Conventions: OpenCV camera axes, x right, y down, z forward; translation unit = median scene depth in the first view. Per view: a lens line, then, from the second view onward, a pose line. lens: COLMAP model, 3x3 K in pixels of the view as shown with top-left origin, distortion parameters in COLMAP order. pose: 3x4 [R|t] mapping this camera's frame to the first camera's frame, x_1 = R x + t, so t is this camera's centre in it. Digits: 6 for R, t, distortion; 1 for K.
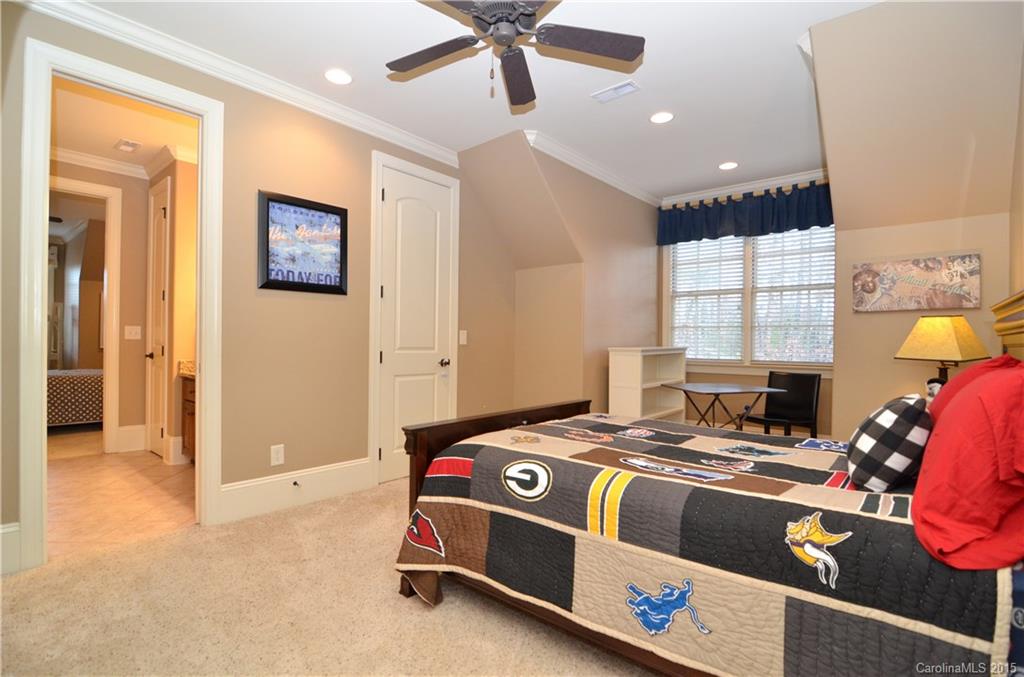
lens RADIAL K [[498.5, 0, 508.2], [0, 498.5, 336.6], [0, 0, 1]] dist [-0.004590, -0.001468]
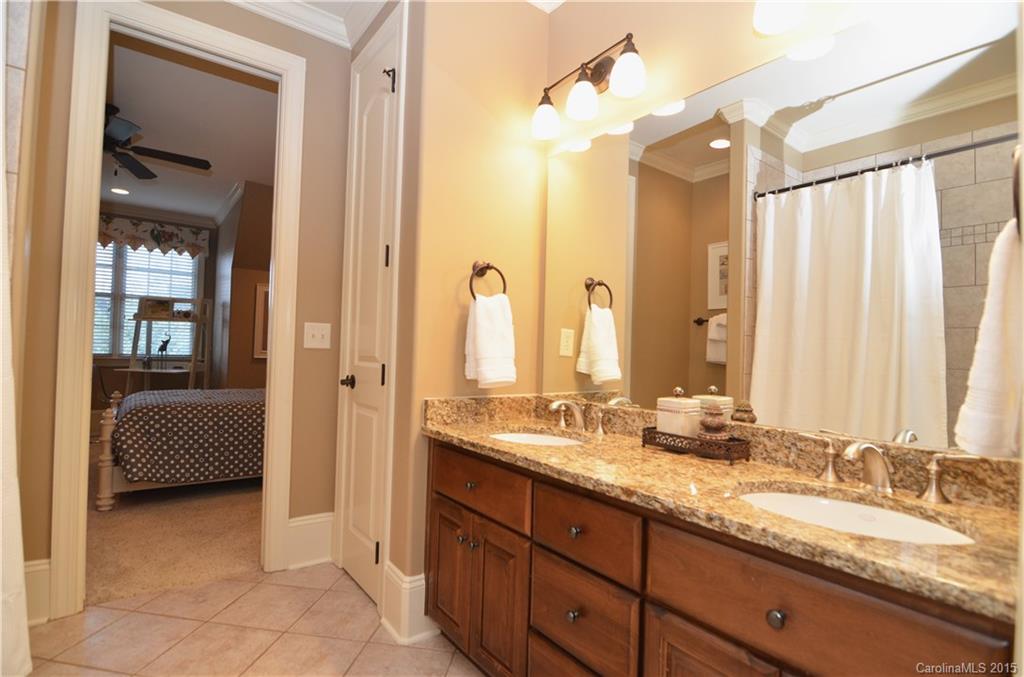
lens RADIAL K [[498.5, 0, 514.4], [0, 498.5, 341.5], [0, 0, 1]] dist [-0.004590, -0.001468]
pose [[0.980760, 0.017073, -0.194468, -0.386662], [-0.020513, 0.999666, -0.015690, 0.002117], [0.194135, 0.019377, 0.980783, 0.452857]]
